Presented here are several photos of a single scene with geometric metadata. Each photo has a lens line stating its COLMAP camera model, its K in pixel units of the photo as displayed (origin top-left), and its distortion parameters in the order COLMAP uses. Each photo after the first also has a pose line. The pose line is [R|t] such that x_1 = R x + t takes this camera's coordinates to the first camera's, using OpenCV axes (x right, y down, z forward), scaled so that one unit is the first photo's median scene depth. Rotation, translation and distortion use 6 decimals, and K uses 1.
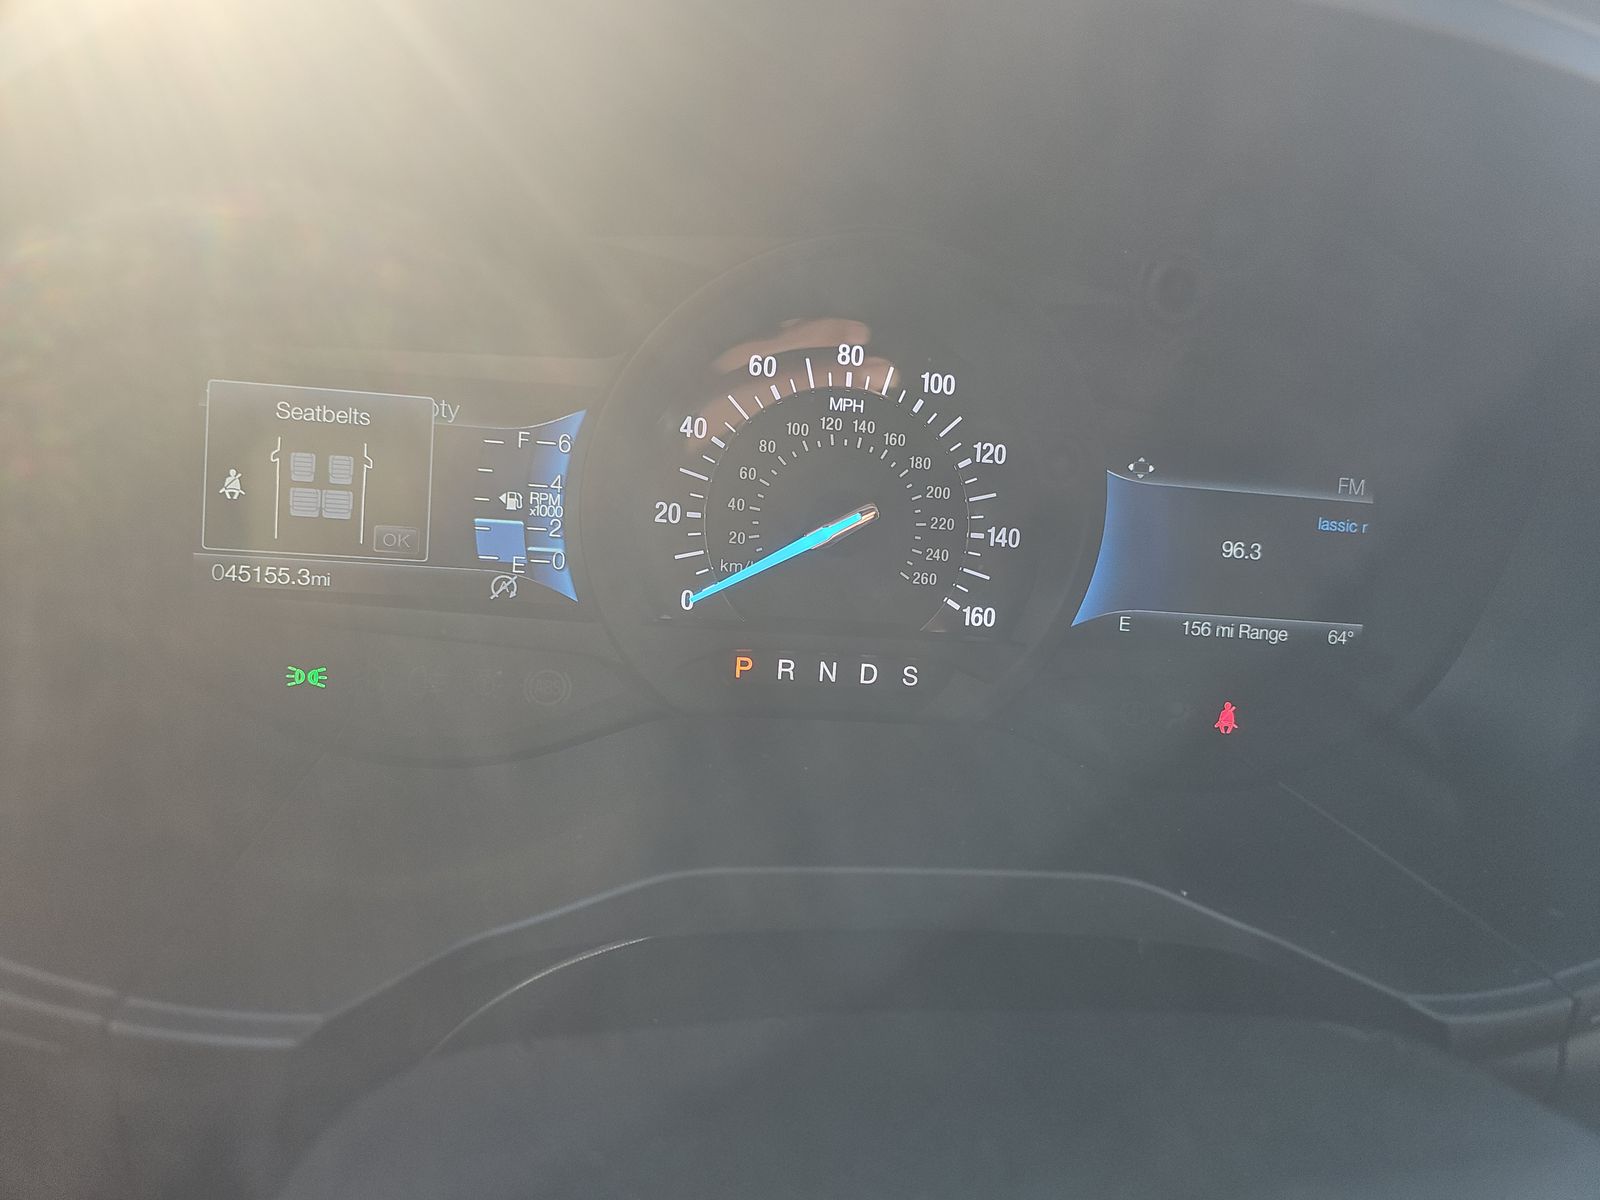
lens RADIAL K [[1125.3, 0, 805.3], [0, 1125.3, 608.6], [0, 0, 1]] dist [0.037987, -0.051919]
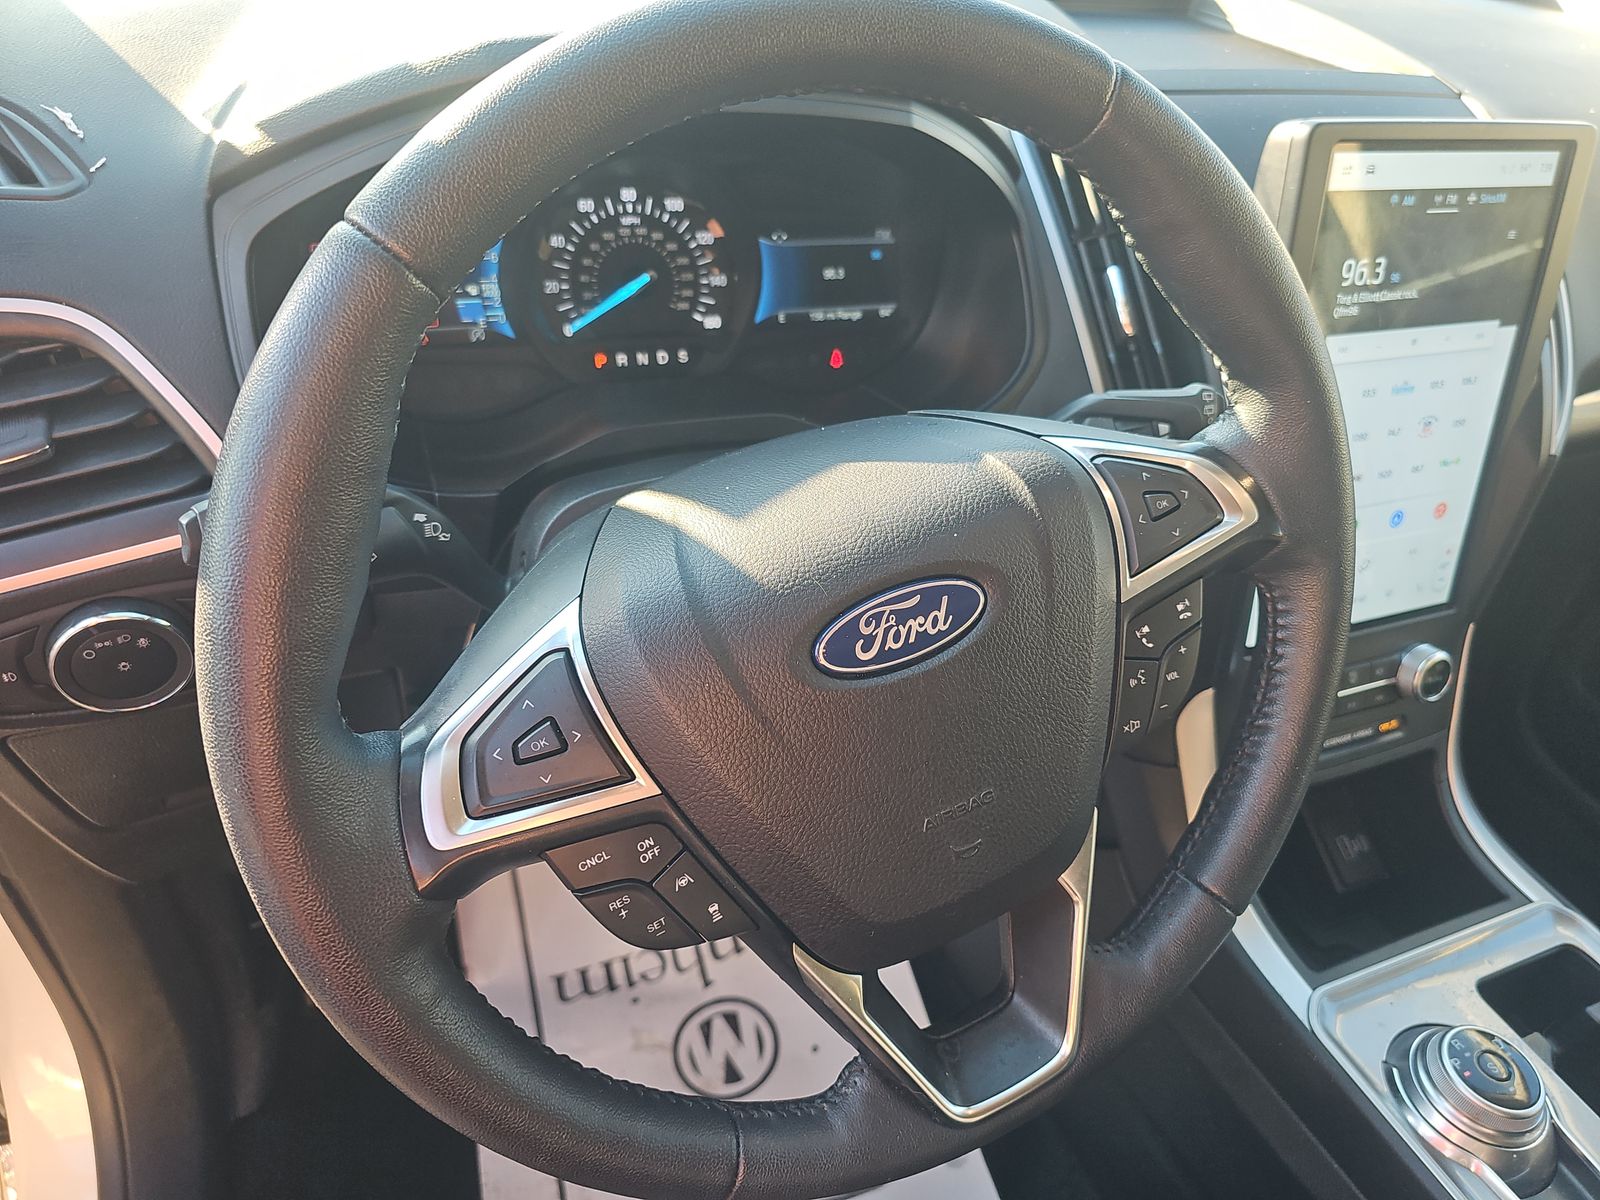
lens RADIAL K [[1125.3, 0, 801.3], [0, 1125.3, 615.3], [0, 0, 1]] dist [0.037987, -0.051919]
pose [[0.969172, -0.170266, 0.178087, -0.146340], [0.127874, 0.965433, 0.227126, 0.078654], [-0.210603, -0.197352, 0.957444, -1.125970]]
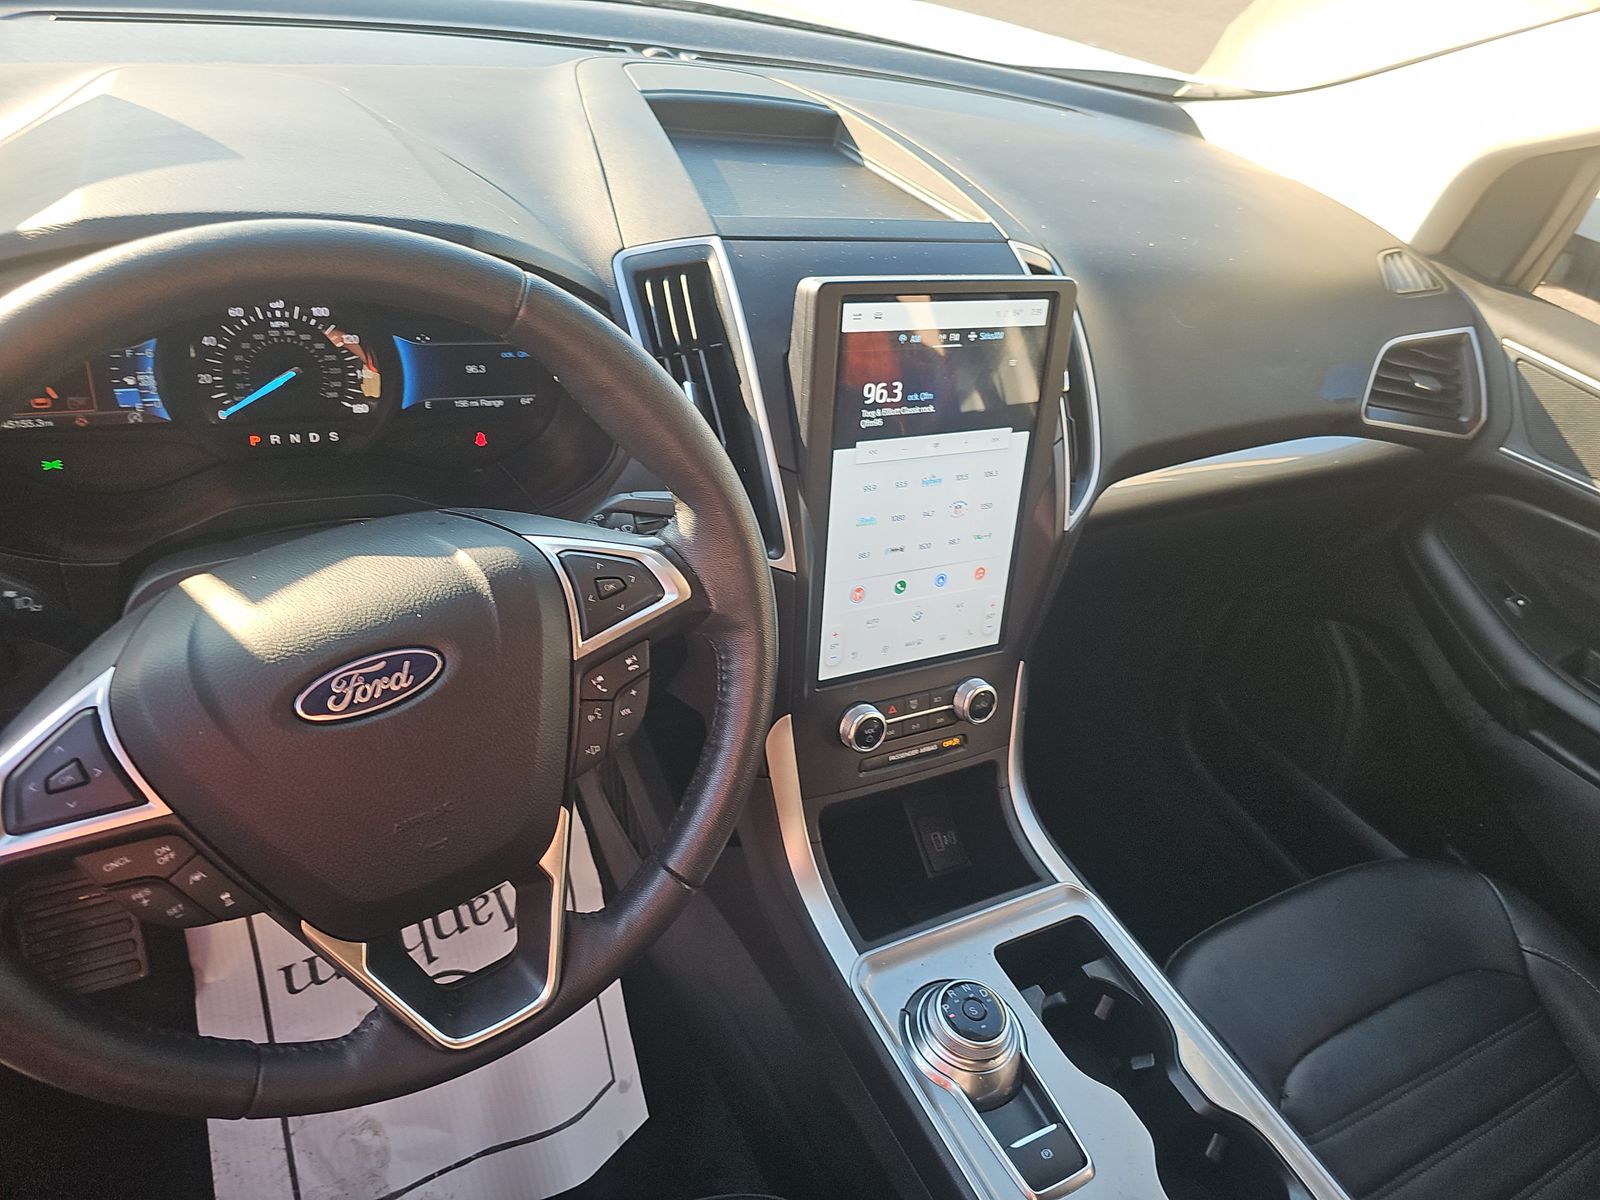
lens RADIAL K [[1125.3, 0, 851.1], [0, 1125.3, 612.4], [0, 0, 1]] dist [0.037987, -0.051919]
pose [[0.936042, -0.161479, 0.312649, 0.318543], [0.089159, 0.968333, 0.233197, -0.042902], [-0.340405, -0.190407, 0.920798, -1.714919]]
